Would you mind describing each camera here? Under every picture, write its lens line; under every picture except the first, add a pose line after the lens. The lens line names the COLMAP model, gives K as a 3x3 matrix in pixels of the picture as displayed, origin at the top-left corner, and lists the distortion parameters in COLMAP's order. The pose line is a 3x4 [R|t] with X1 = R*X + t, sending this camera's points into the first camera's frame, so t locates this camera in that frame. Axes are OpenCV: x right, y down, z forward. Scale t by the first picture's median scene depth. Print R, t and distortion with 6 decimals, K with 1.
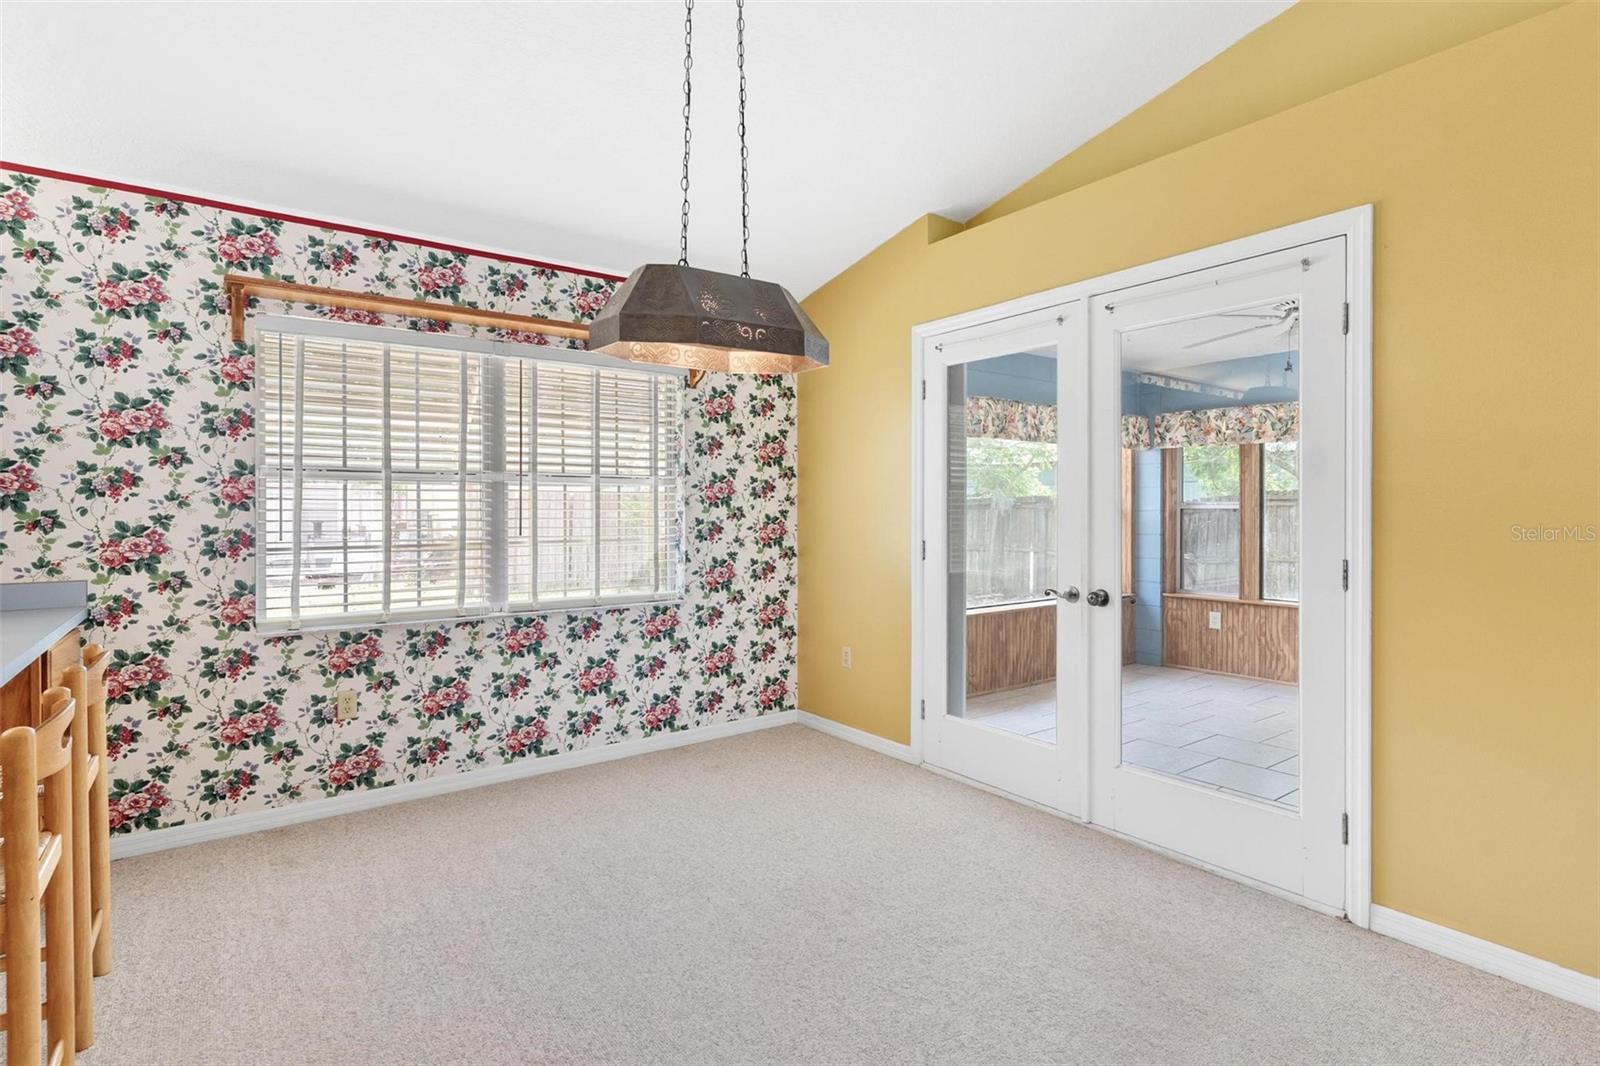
lens RADIAL K [[786.4, 0, 794.9], [0, 786.4, 514.9], [0, 0, 1]] dist [0.002507, -0.000385]
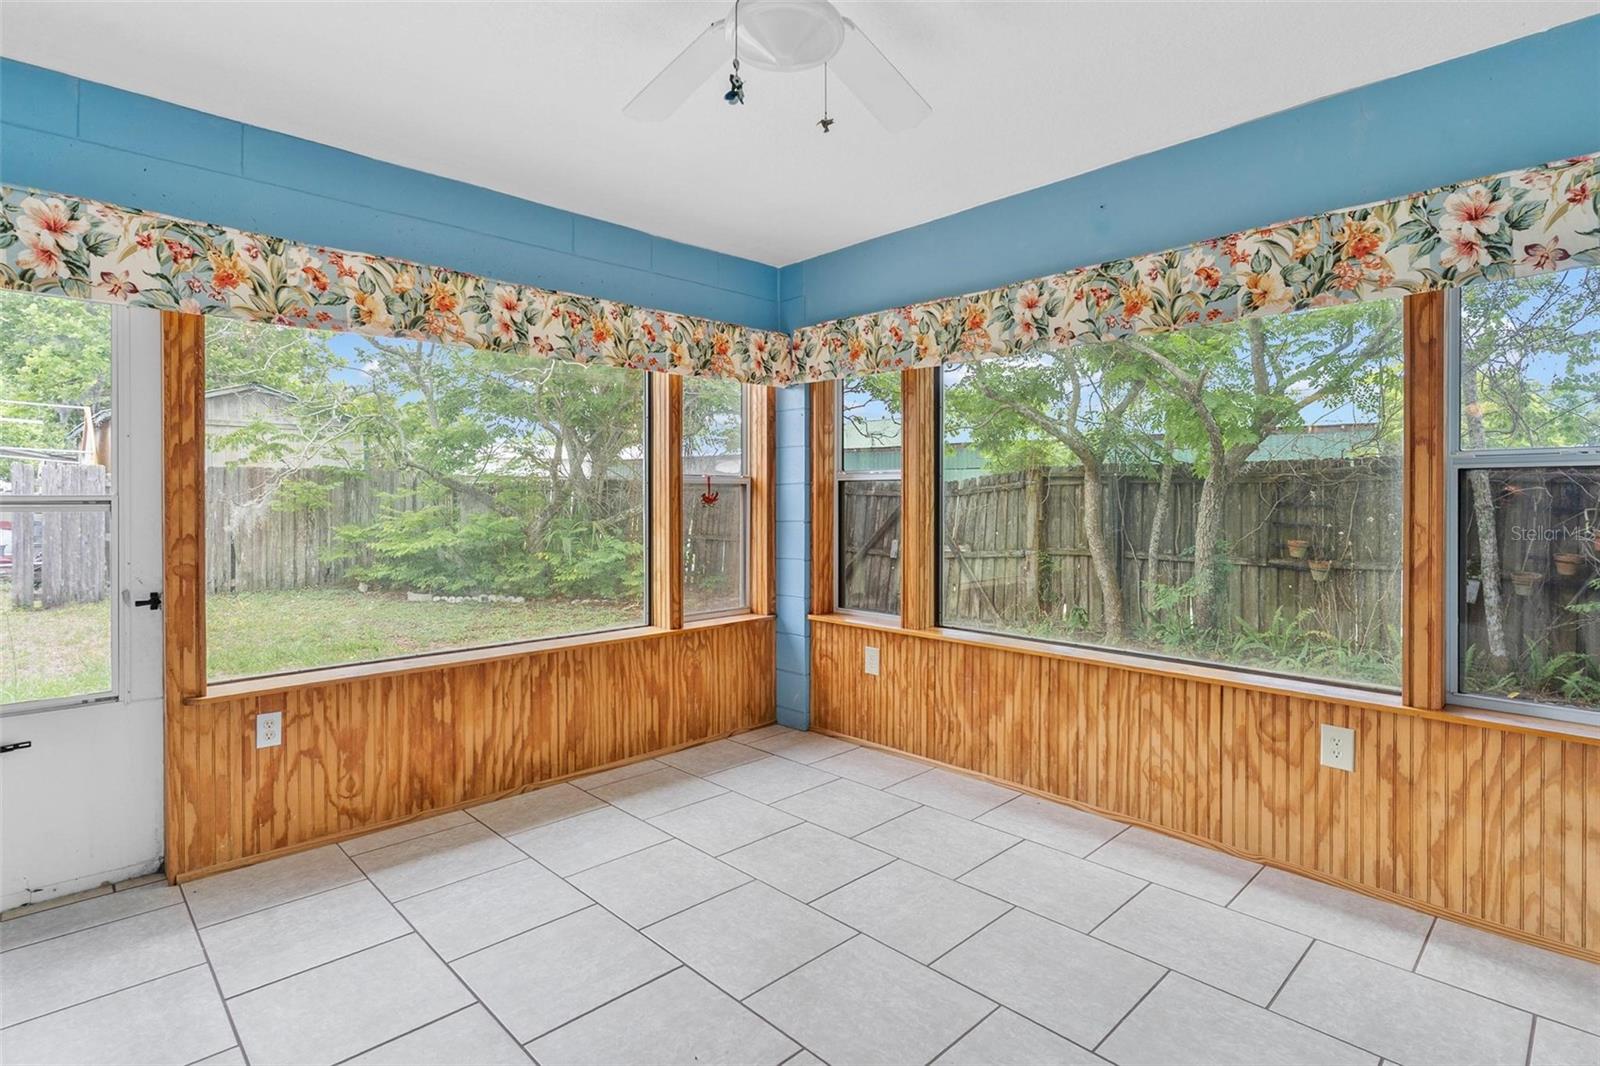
lens RADIAL K [[792.0, 0, 794.0], [0, 792.0, 497.3], [0, 0, 1]] dist [0.000599, 0.000031]
pose [[0.991540, 0.000839, 0.129798, 0.395561], [0.000067, 0.999976, -0.006981, 0.010670], [-0.129801, 0.006931, 0.991516, 0.395798]]
